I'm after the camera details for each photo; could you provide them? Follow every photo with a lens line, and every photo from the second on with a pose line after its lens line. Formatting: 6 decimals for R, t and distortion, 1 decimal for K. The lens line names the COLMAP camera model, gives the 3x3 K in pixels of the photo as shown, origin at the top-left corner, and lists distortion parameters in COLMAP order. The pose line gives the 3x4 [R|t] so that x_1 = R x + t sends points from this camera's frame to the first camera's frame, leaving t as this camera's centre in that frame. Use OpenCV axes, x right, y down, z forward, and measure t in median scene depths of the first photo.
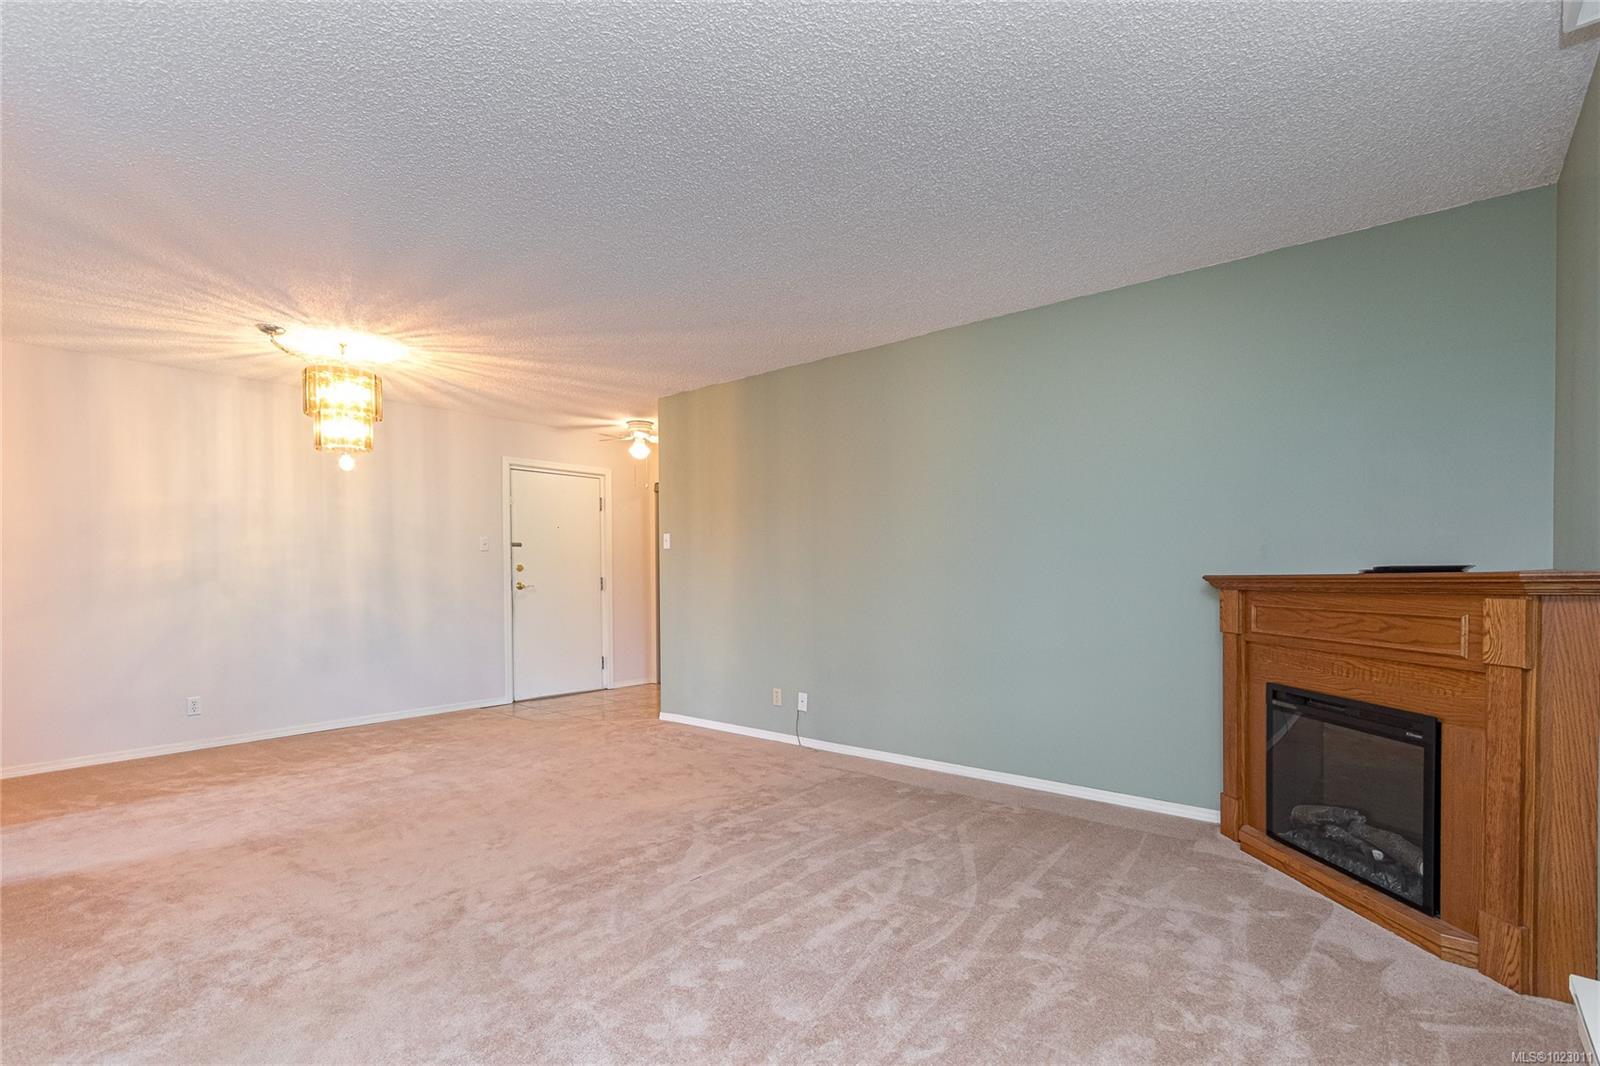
lens RADIAL K [[744.9, 0, 806.6], [0, 744.9, 550.3], [0, 0, 1]] dist [0.015713, 0.000125]
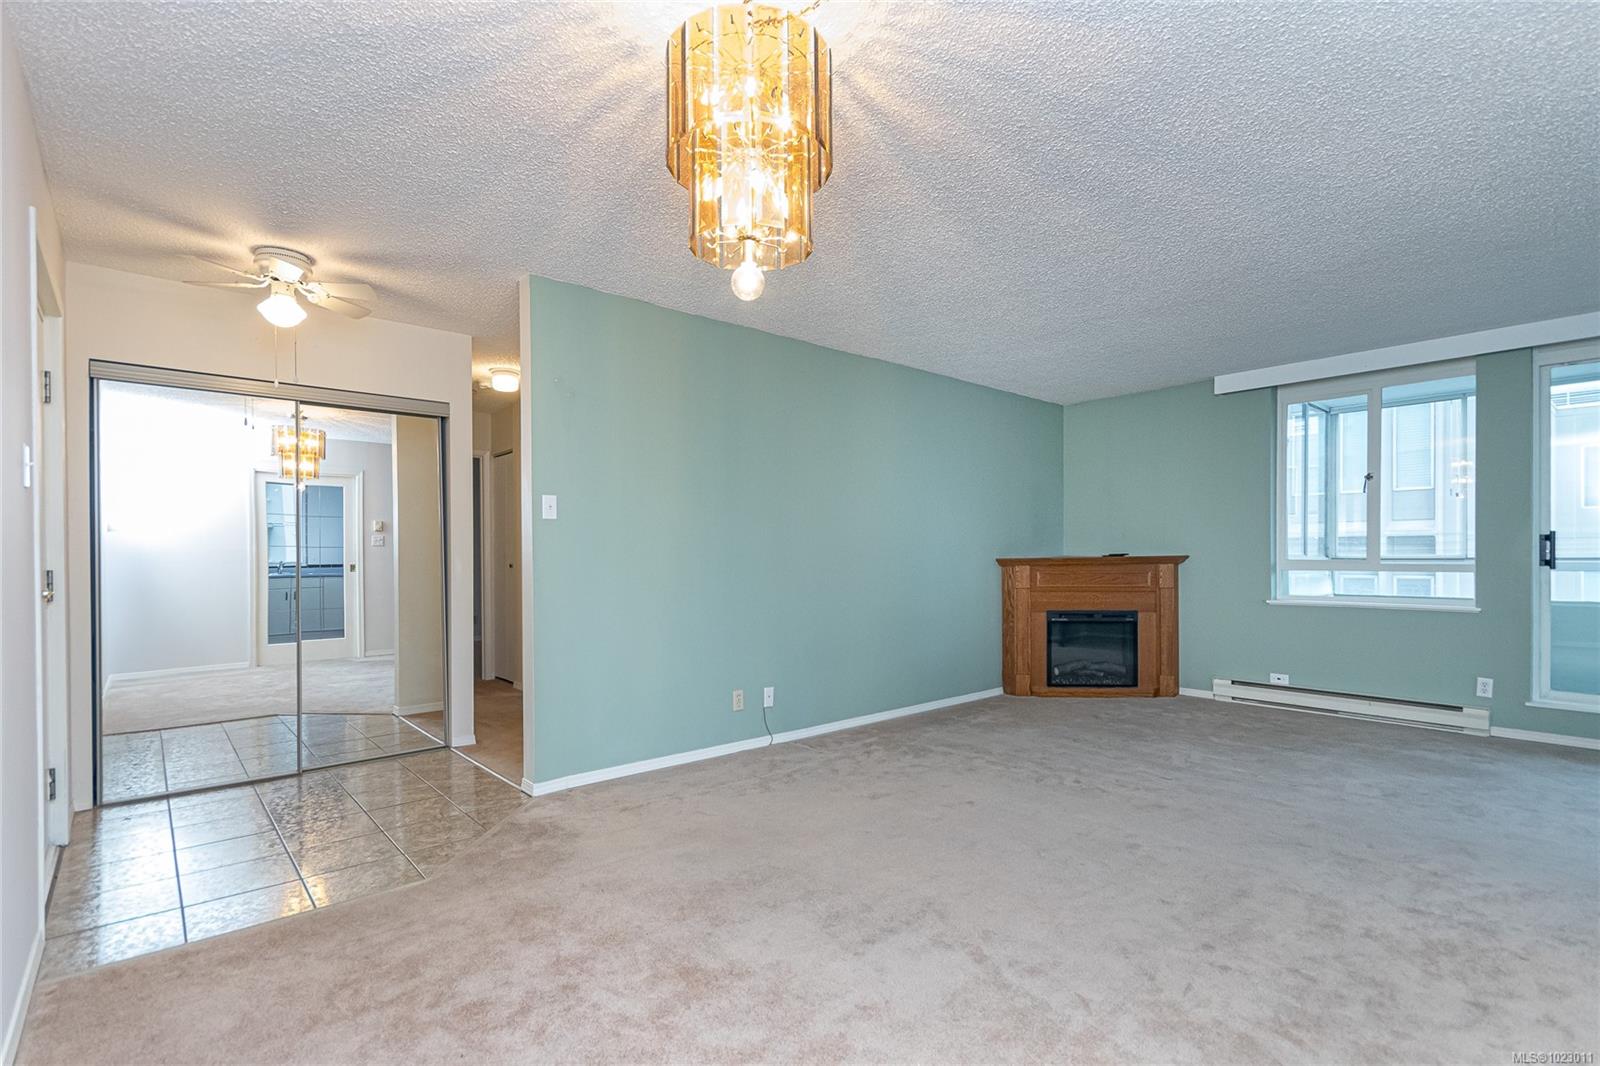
lens RADIAL K [[744.9, 0, 806.6], [0, 744.9, 550.3], [0, 0, 1]] dist [0.015713, 0.000125]
pose [[0.151683, 0.025882, 0.988090, -1.581381], [-0.019297, 0.999544, -0.023220, 0.075909], [-0.988241, -0.015545, 0.152113, 1.424136]]
